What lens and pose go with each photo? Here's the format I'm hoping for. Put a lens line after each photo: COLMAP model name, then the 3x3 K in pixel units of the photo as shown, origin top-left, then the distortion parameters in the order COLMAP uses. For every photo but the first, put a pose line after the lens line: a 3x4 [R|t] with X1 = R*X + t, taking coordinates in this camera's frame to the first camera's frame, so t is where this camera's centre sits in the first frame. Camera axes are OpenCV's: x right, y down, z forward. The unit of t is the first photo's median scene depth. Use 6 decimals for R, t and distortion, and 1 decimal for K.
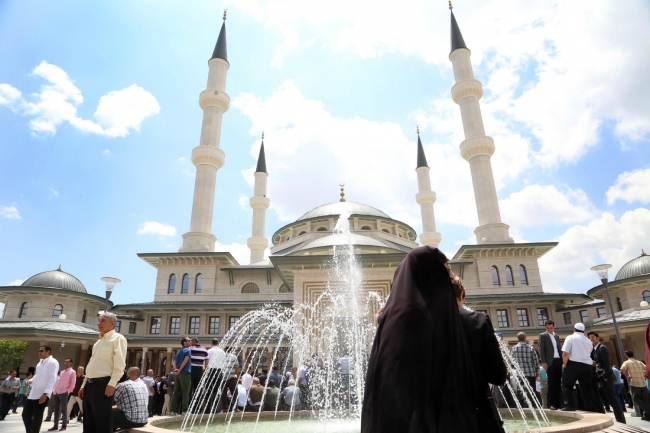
lens RADIAL K [[429.5, 0, 325.0], [0, 429.5, 216.5], [0, 0, 1]] dist [-0.129253, 0.063590]
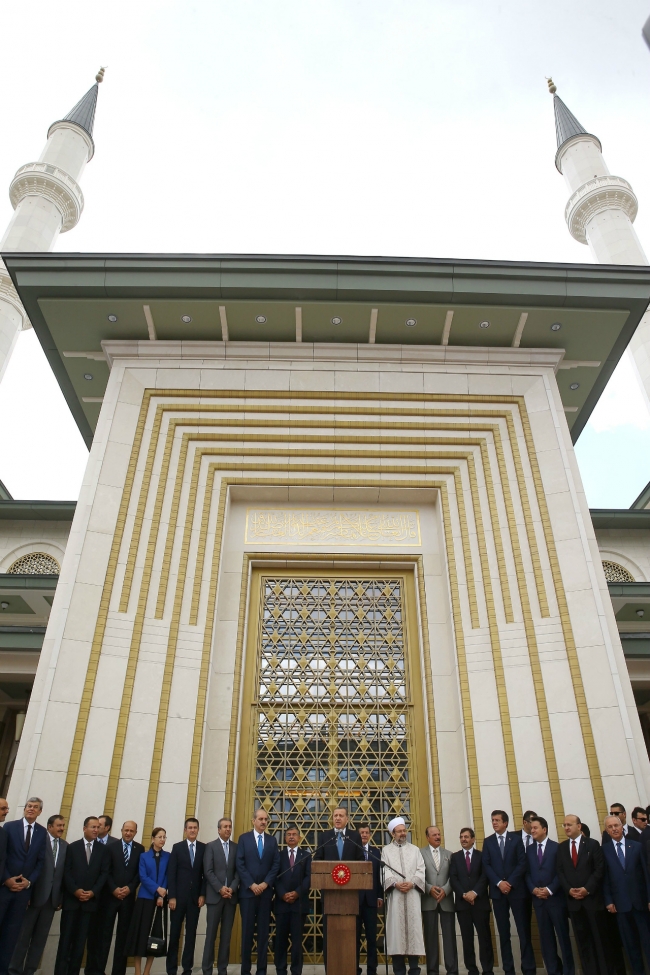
lens RADIAL K [[661.2, 0, 327.1], [0, 661.2, 492.5], [0, 0, 1]] dist [-0.102949, 0.068279]
pose [[0.997487, 0.051503, 0.048660, 0.023421], [-0.040969, 0.979556, -0.196957, 0.198265], [-0.057809, 0.194469, 0.979204, 0.479195]]
